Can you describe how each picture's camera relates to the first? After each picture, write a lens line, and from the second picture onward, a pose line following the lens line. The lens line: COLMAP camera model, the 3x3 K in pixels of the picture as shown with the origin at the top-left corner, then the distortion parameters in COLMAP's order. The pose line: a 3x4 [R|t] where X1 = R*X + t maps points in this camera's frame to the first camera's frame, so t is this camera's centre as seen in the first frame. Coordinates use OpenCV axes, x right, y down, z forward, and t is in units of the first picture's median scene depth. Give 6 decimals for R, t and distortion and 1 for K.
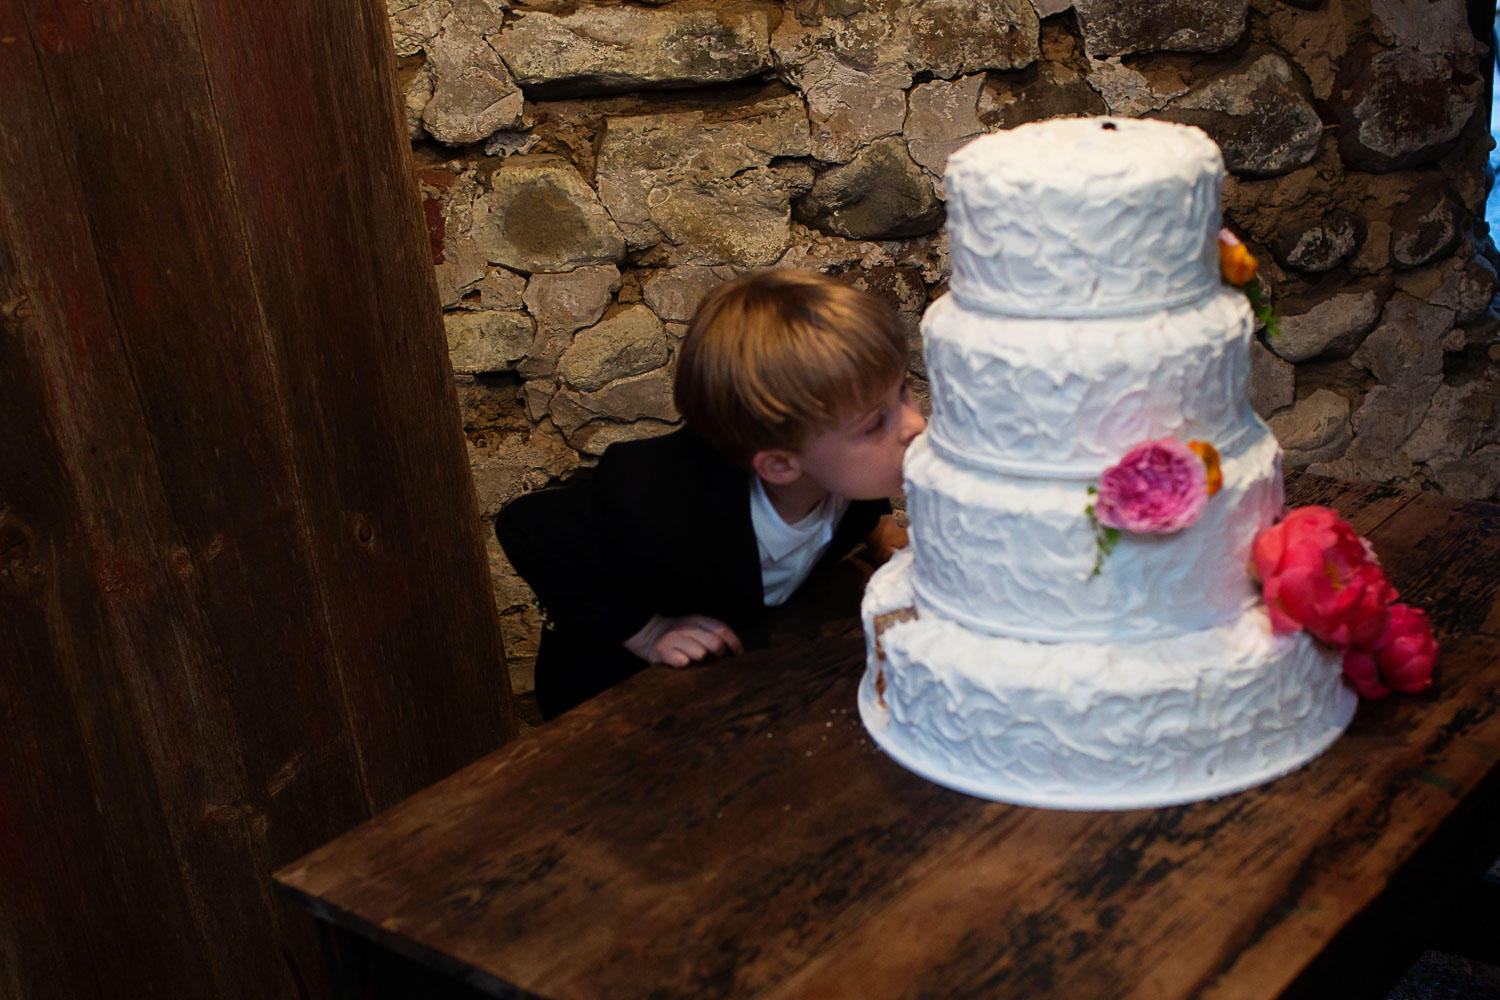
lens RADIAL K [[1928.9, 0, 737.7], [0, 1928.9, 546.3], [0, 0, 1]] dist [-0.064461, 0.000000]
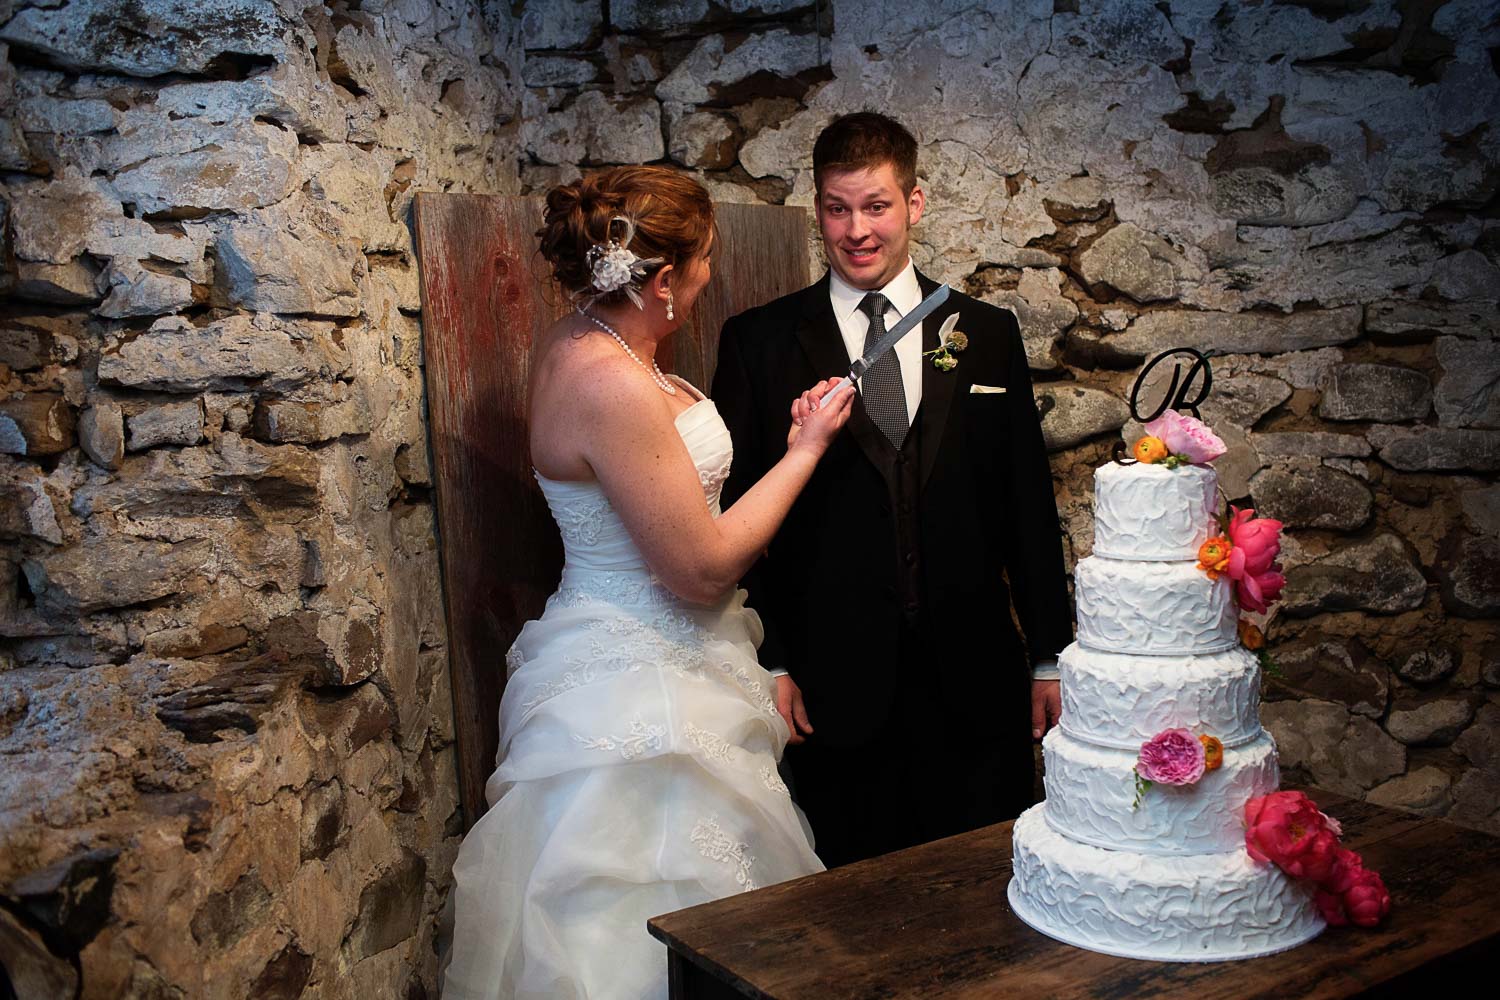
lens RADIAL K [[1572.6, 0, 750.9], [0, 1572.6, 499.1], [0, 0, 1]] dist [-0.016137, 0.000000]
pose [[0.945020, 0.068261, -0.319808, 0.282602], [-0.153974, 0.955661, -0.251007, 0.149056], [0.288494, 0.286449, 0.913629, -0.404291]]
